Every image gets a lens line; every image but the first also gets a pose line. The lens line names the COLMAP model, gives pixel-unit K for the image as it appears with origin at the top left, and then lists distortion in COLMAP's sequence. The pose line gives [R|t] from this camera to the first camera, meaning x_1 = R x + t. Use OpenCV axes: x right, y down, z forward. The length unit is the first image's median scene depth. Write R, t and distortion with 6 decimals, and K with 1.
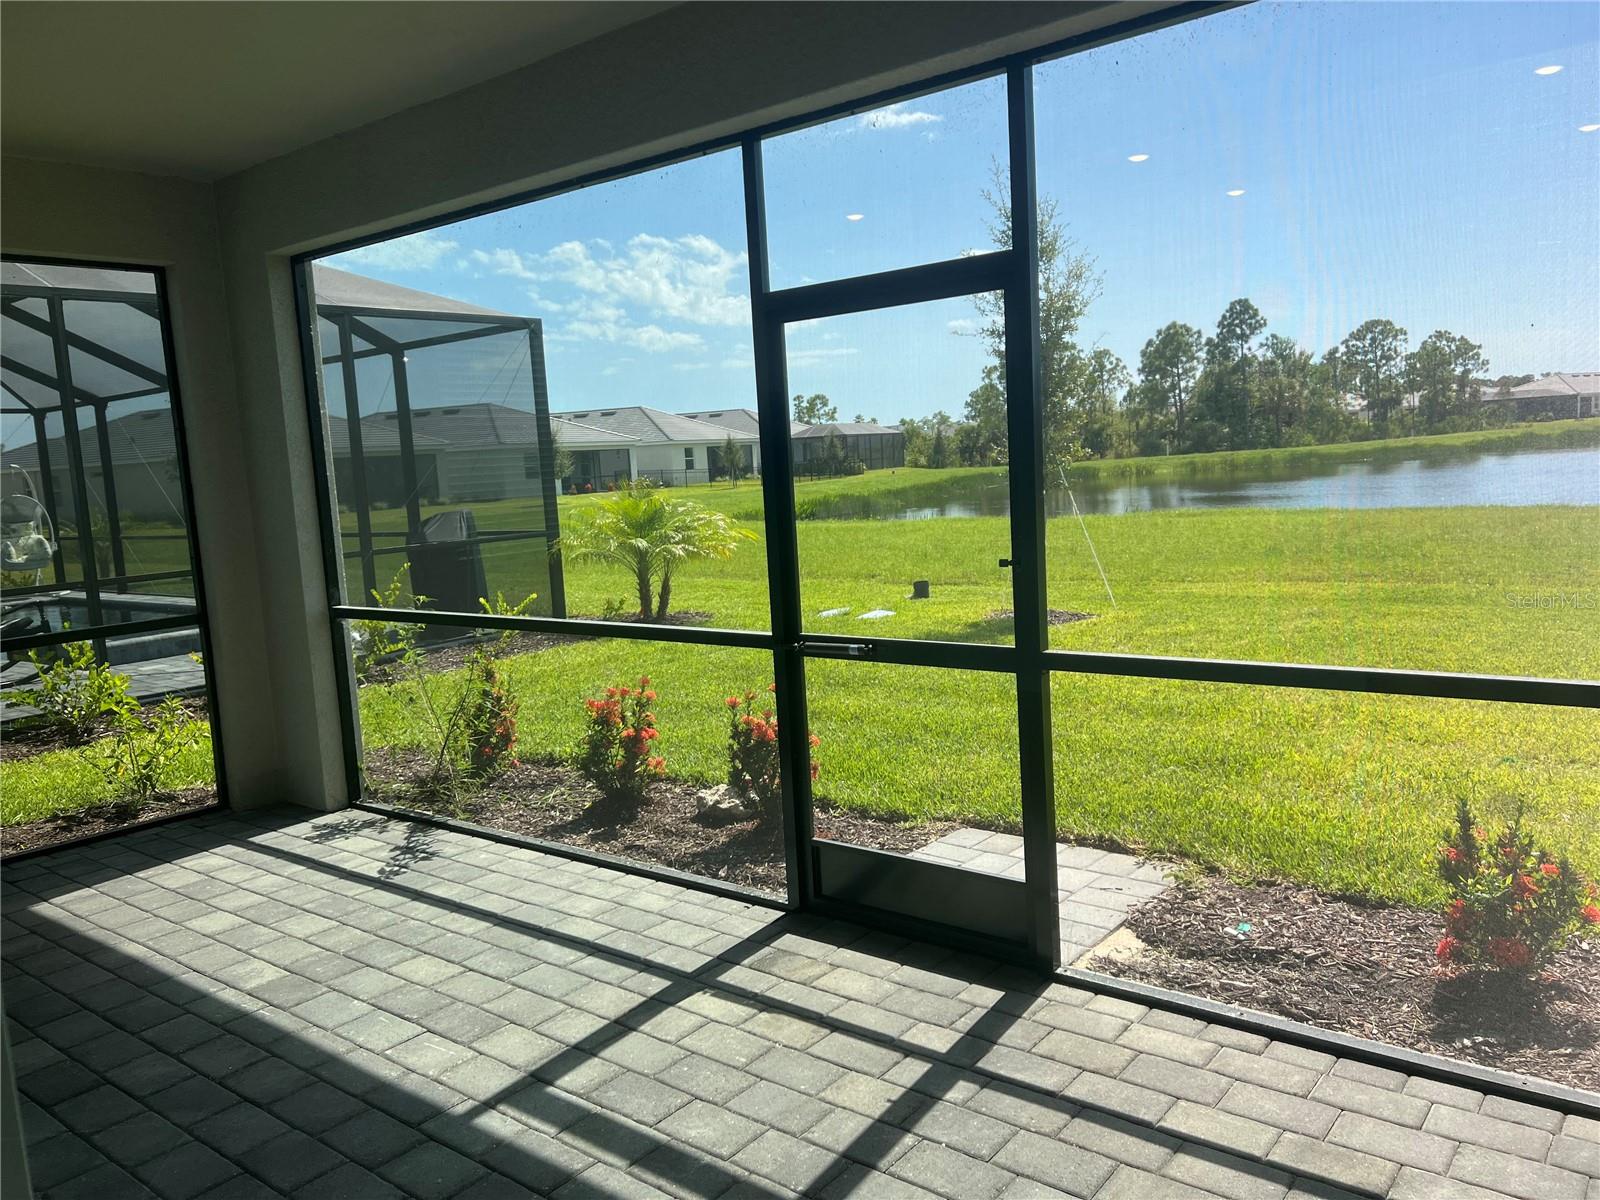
lens RADIAL K [[1202.9, 0, 780.2], [0, 1202.9, 602.0], [0, 0, 1]] dist [0.053699, -0.066306]
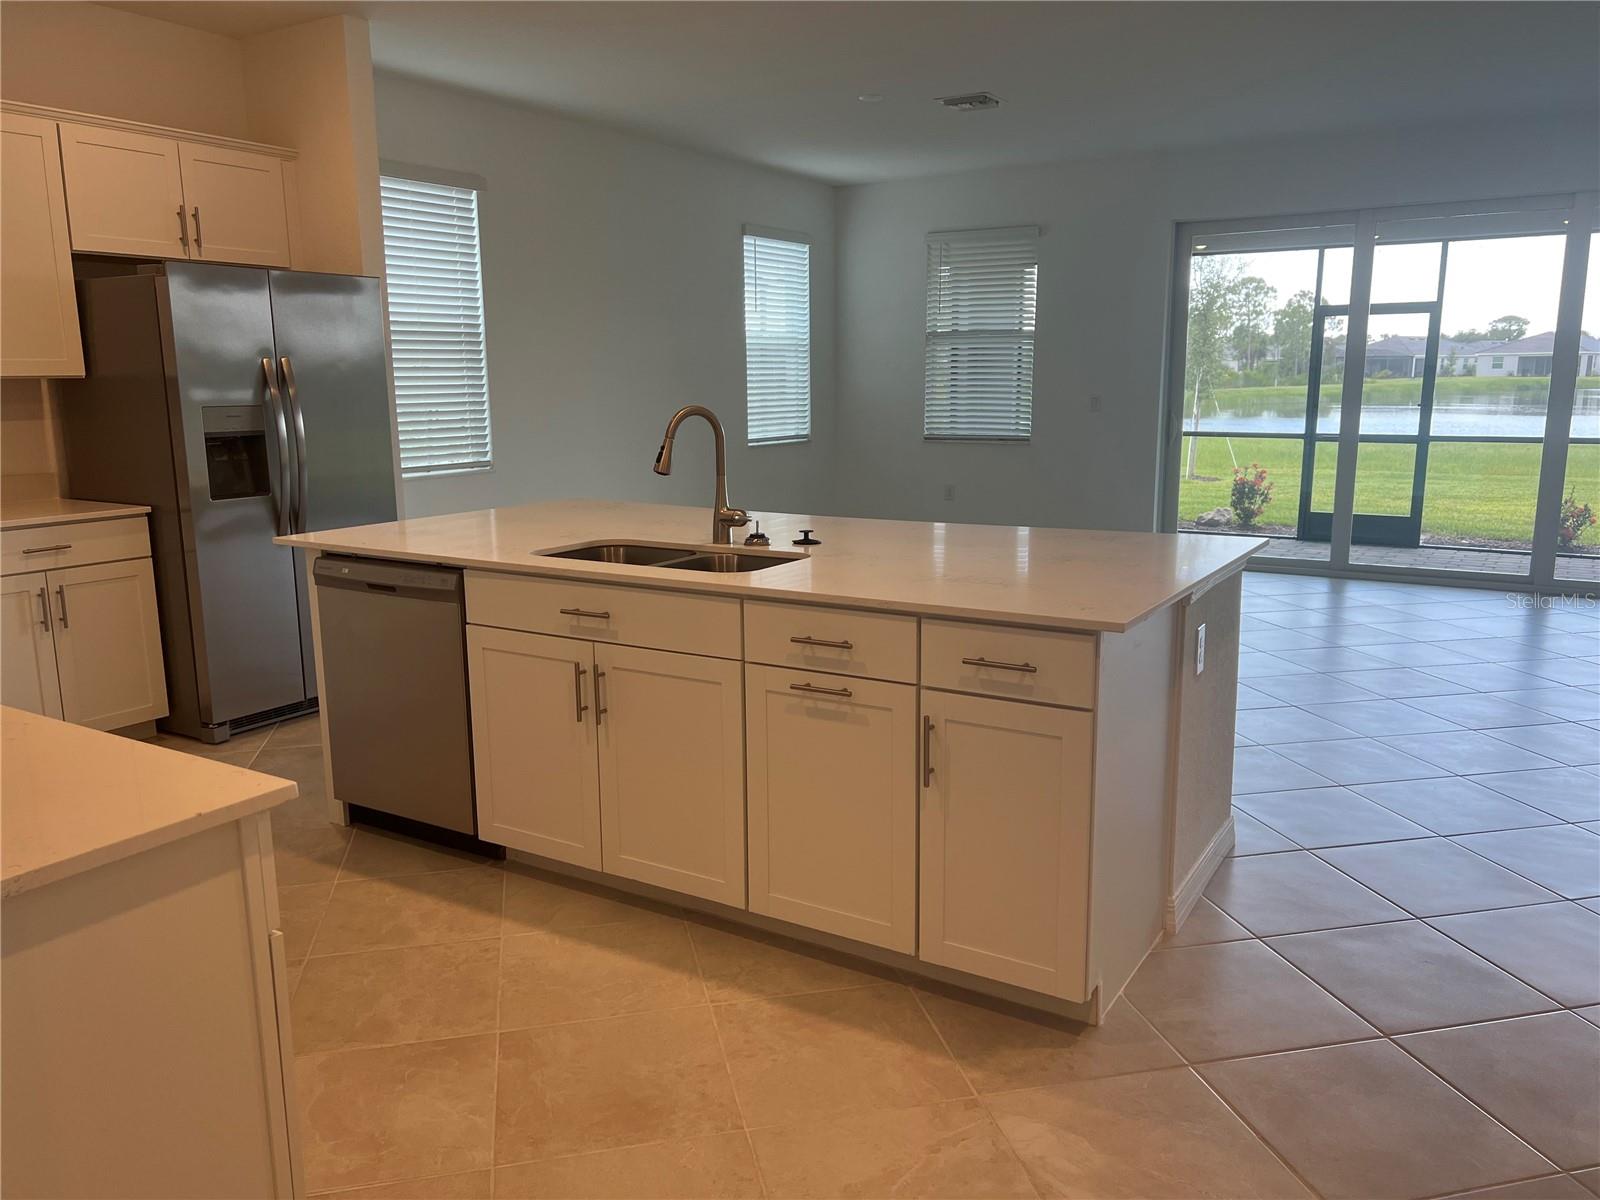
lens RADIAL K [[1198.4, 0, 796.6], [0, 1198.4, 606.3], [0, 0, 1]] dist [0.081268, -0.097967]
pose [[0.991152, 0.028444, 0.129645, -1.144743], [-0.036977, 0.997271, 0.063896, 0.220127], [-0.127474, -0.068124, 0.989500, -1.208520]]
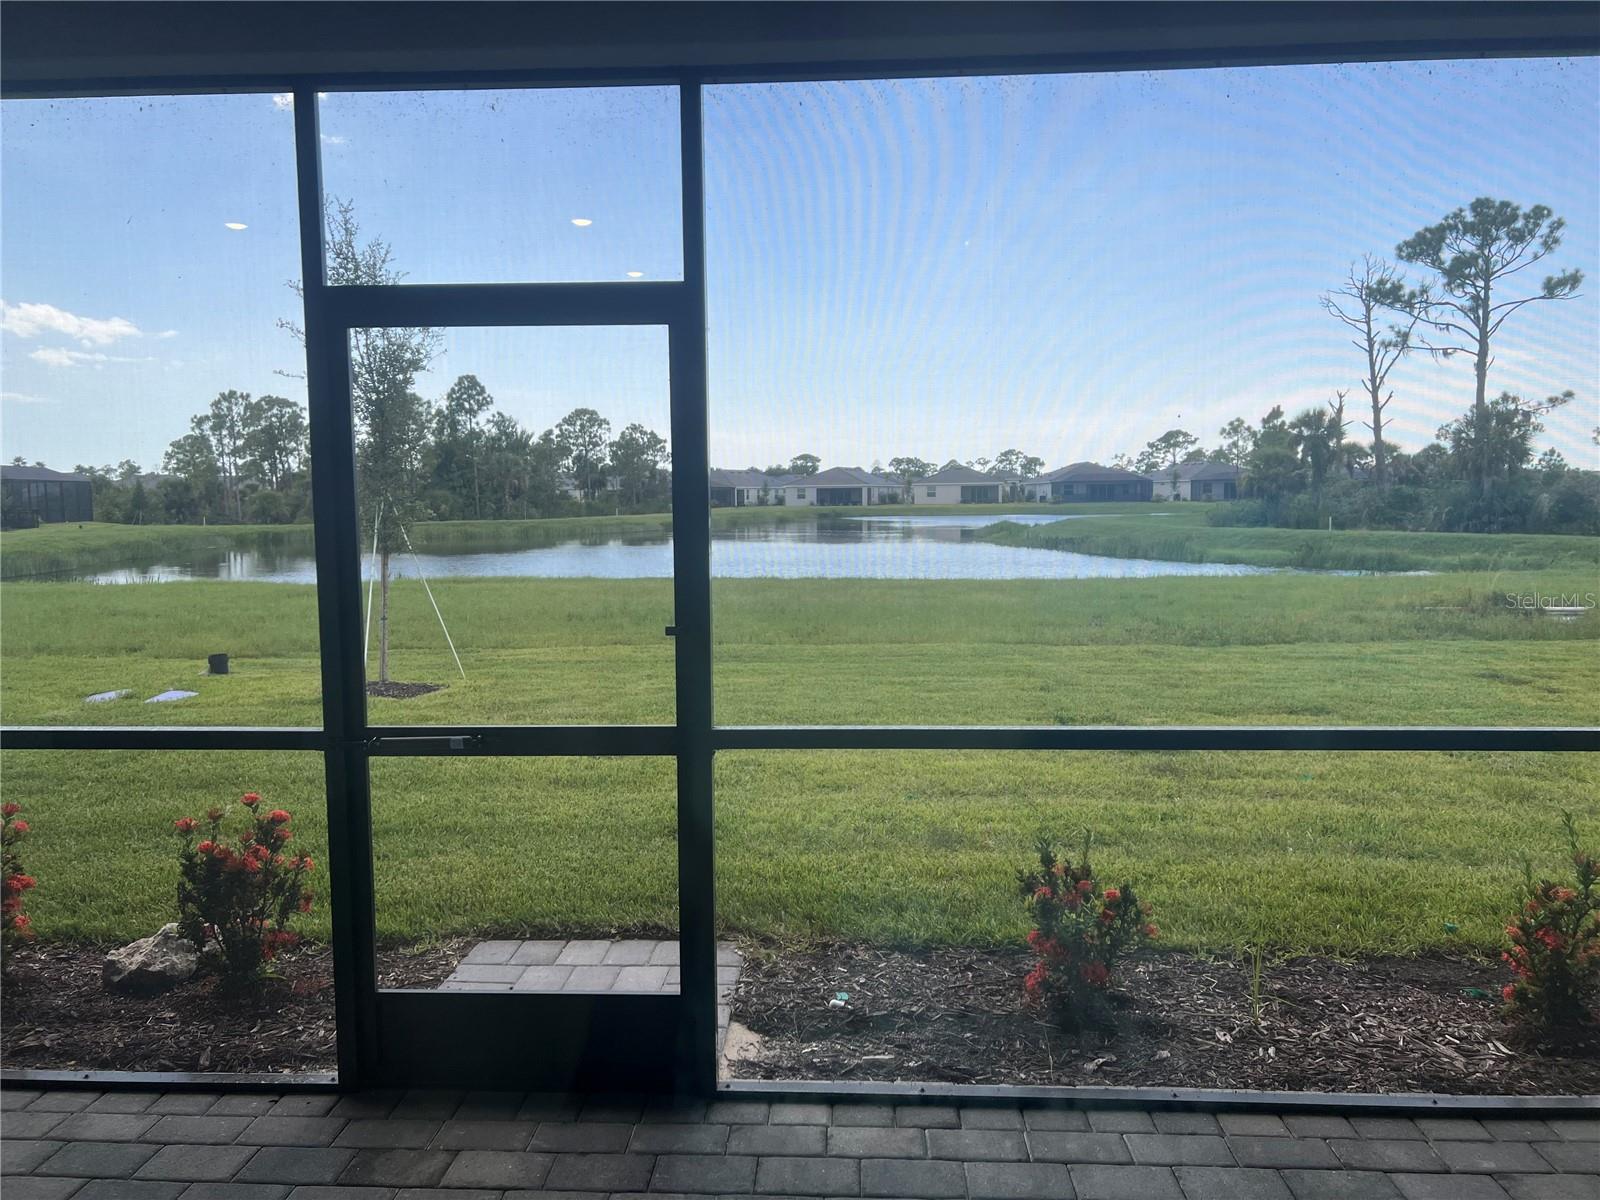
lens RADIAL K [[1199.1, 0, 803.0], [0, 1199.1, 604.0], [0, 0, 1]] dist [0.079229, -0.092795]
pose [[0.801950, -0.000698, 0.597390, -0.174584], [0.032489, 0.998570, -0.042446, -0.007913], [-0.596507, 0.053448, 0.800826, 0.159042]]
